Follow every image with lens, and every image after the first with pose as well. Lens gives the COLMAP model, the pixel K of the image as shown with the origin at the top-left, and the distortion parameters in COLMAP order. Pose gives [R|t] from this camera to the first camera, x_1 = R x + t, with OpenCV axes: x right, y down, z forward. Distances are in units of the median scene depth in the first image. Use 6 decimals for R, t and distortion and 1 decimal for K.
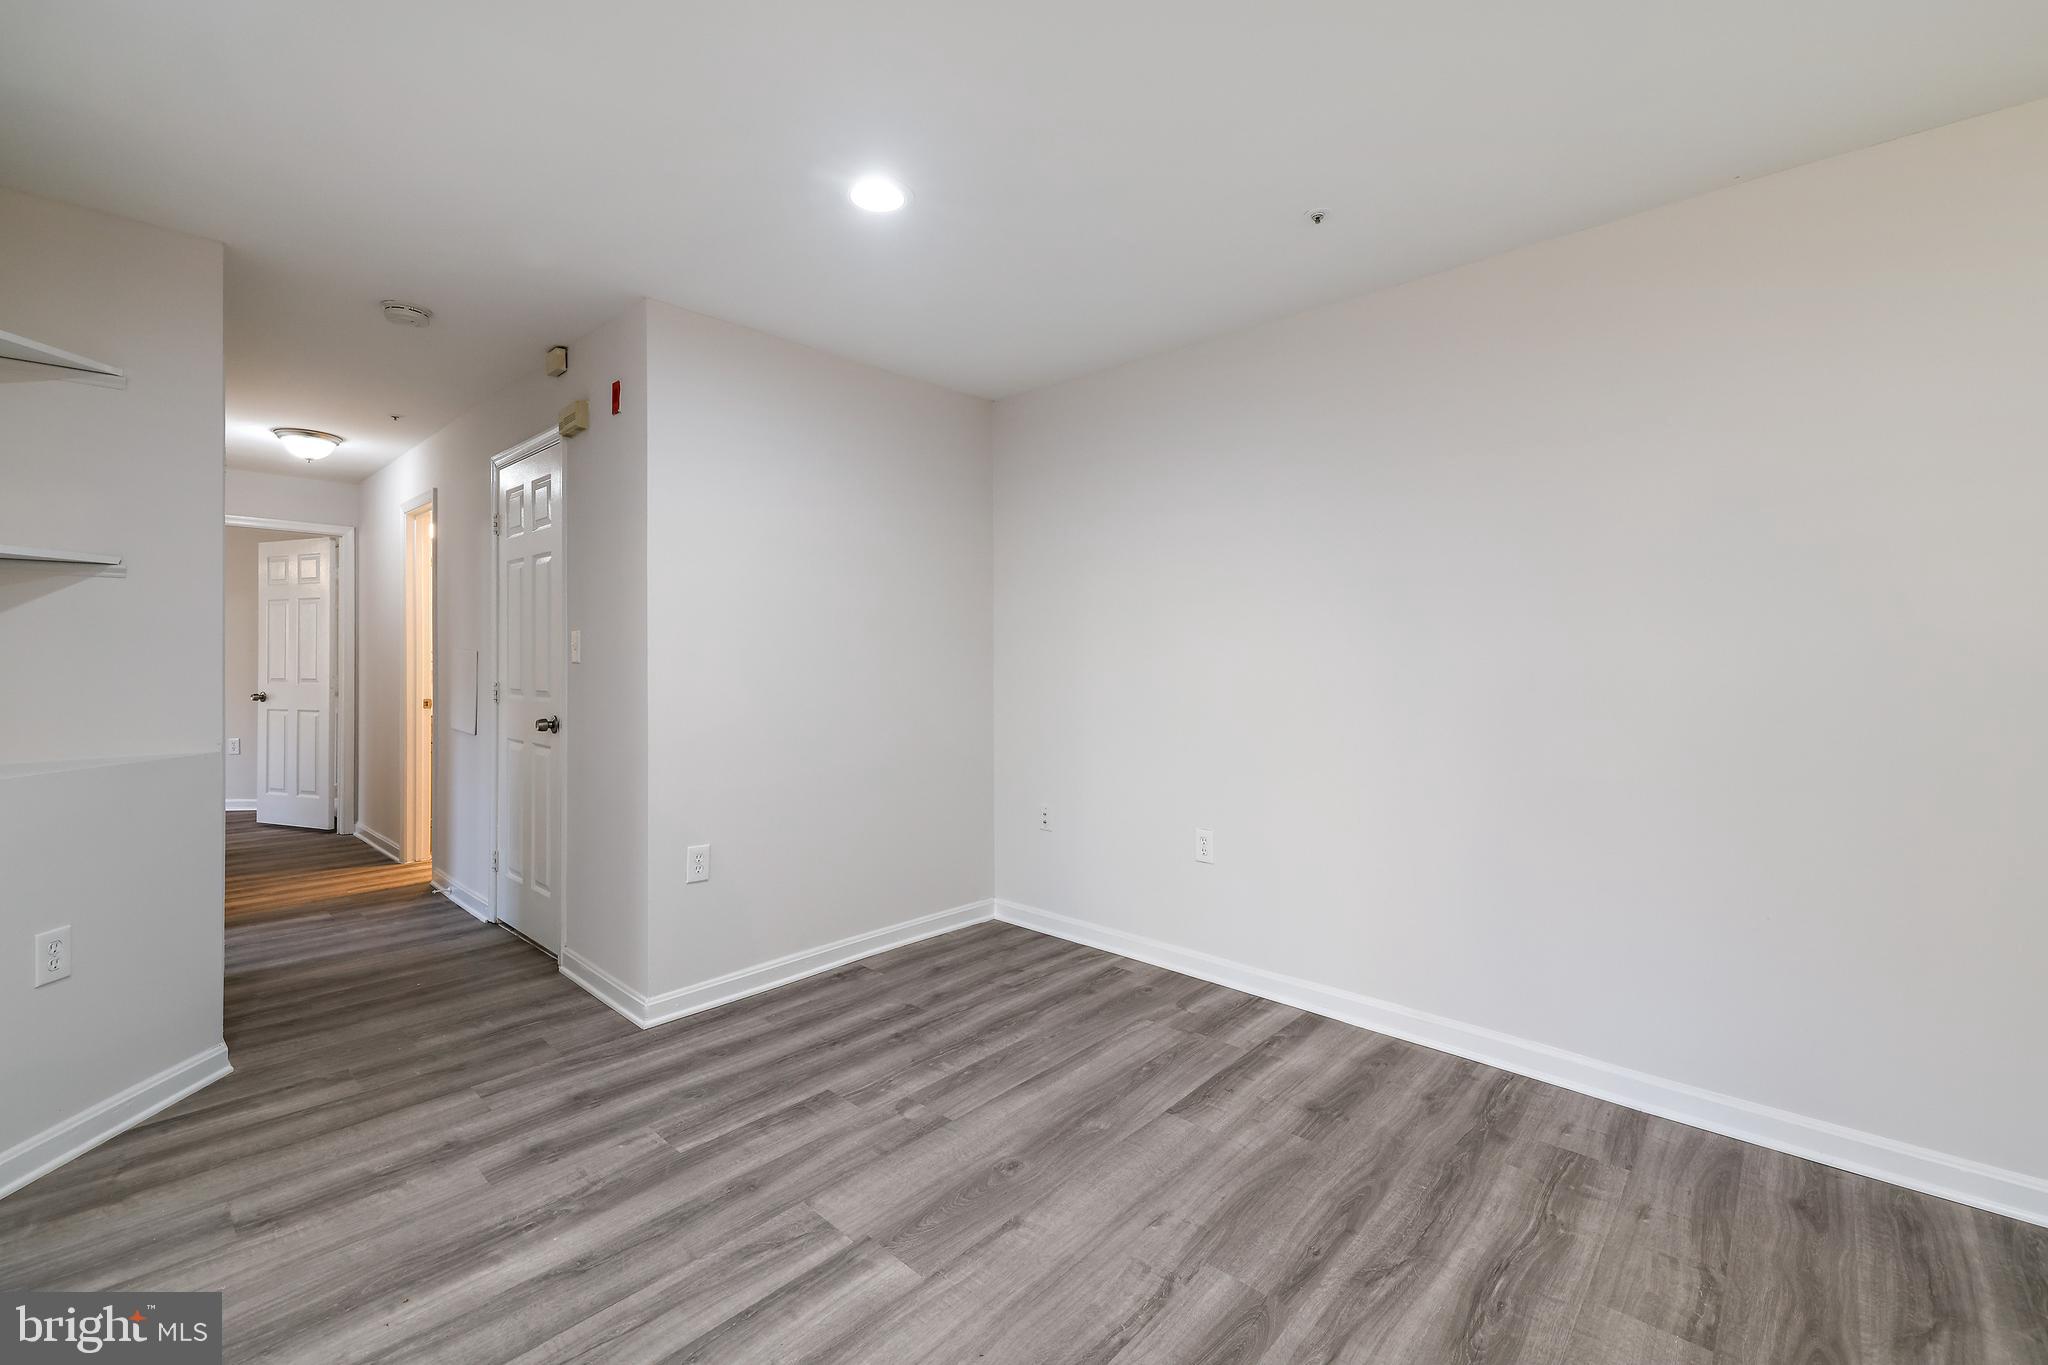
lens RADIAL K [[839.4, 0, 1024.9], [0, 839.4, 662.3], [0, 0, 1]] dist [0.002589, -0.000385]
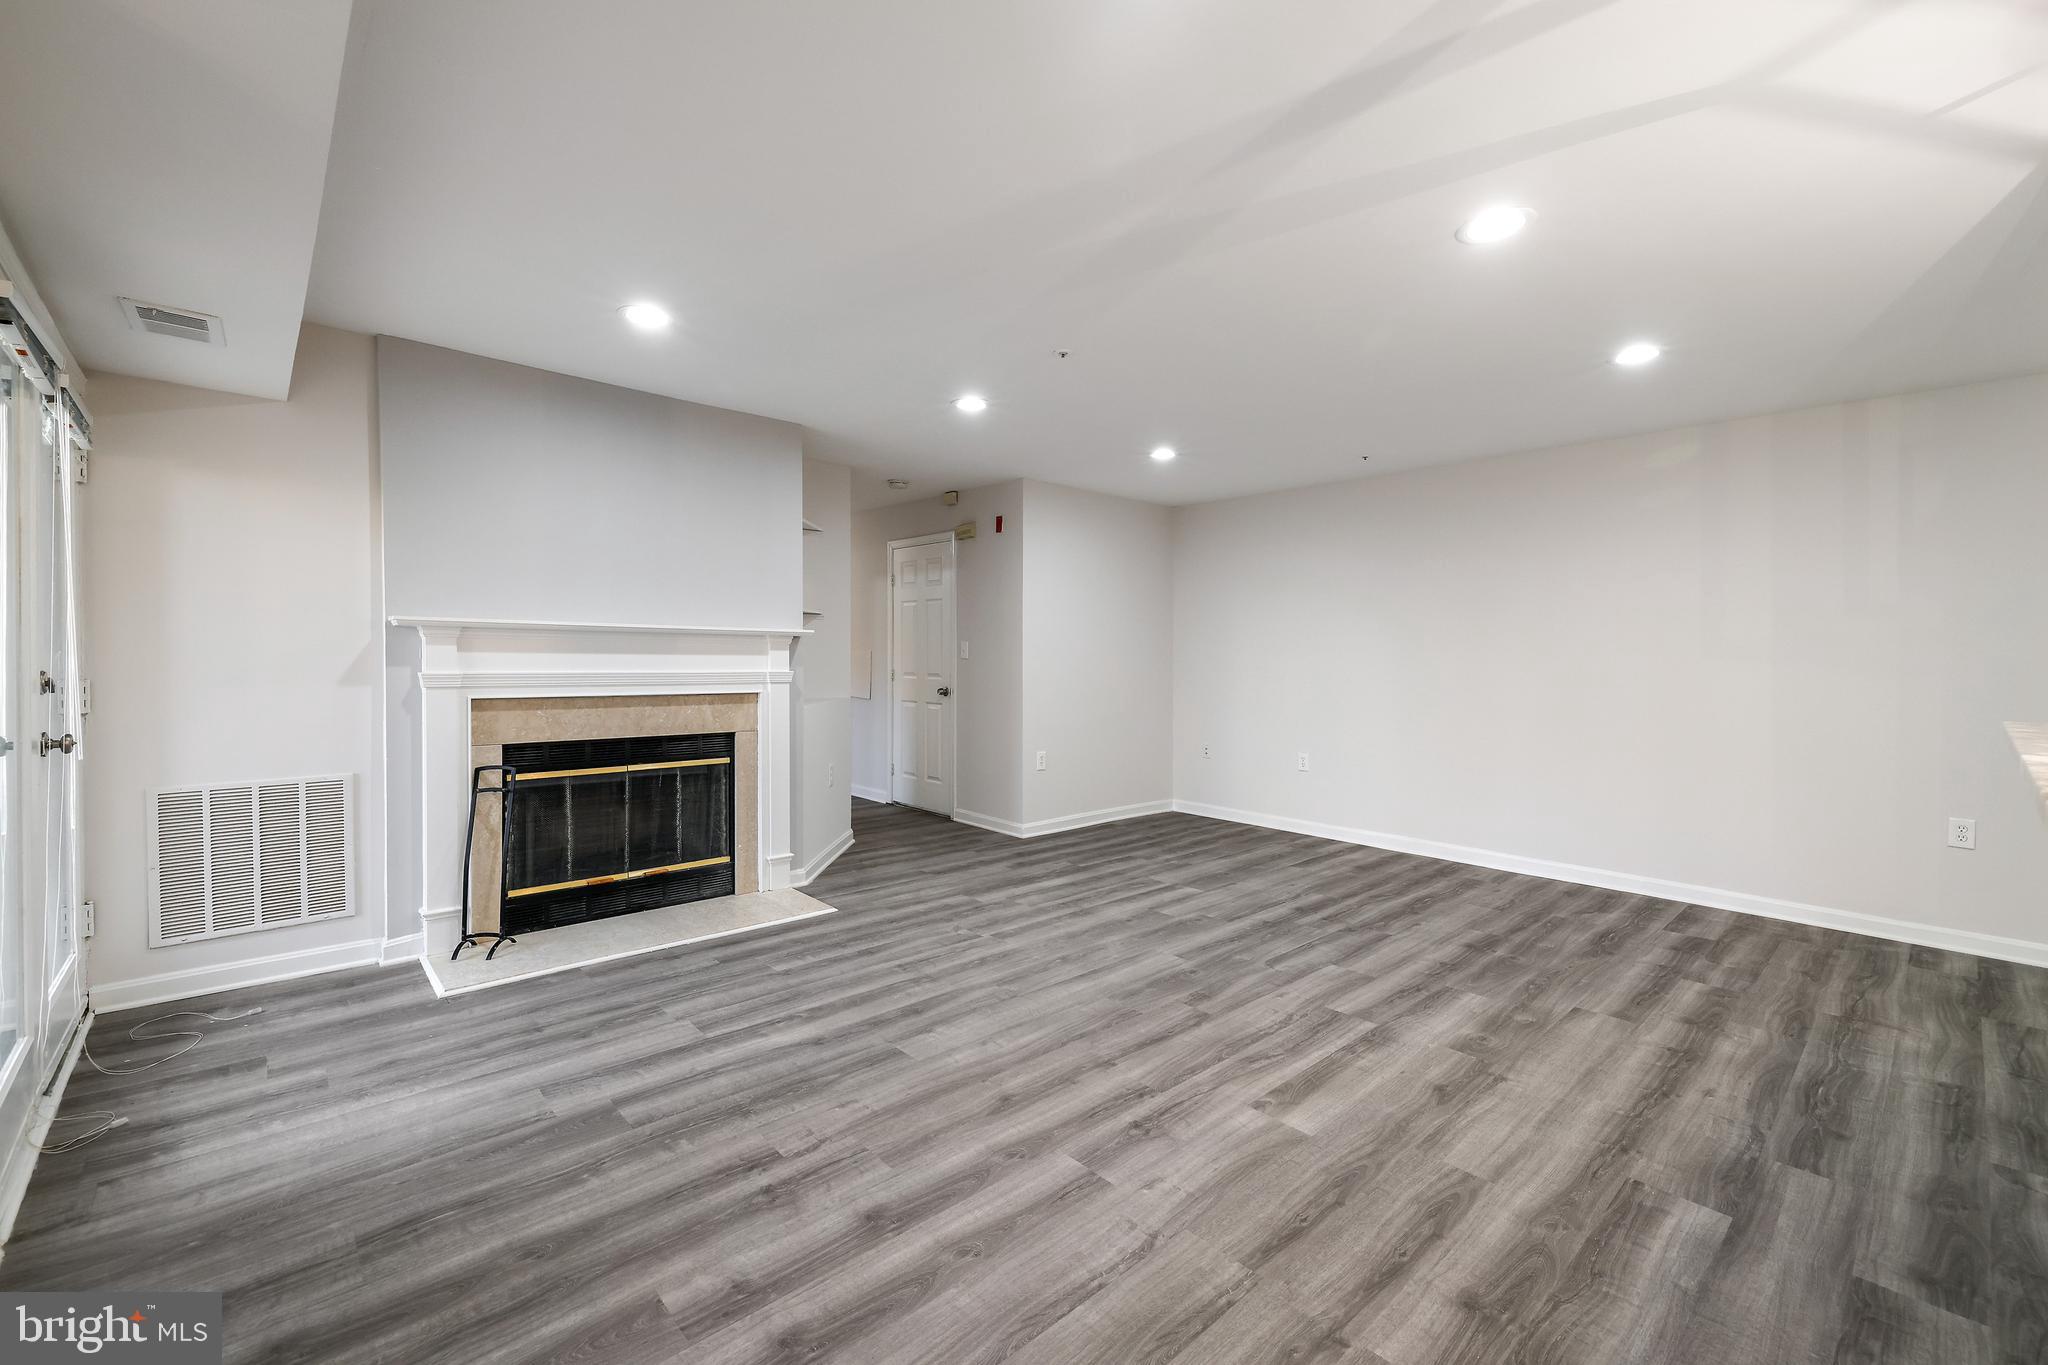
lens RADIAL K [[850.3, 0, 1025.2], [0, 850.3, 619.5], [0, 0, 1]] dist [0.010521, -0.000700]
pose [[0.996845, 0.003352, -0.079307, -0.331419], [-0.006775, 0.999055, -0.042942, -0.004048], [0.079088, 0.043344, 0.995925, -1.235970]]
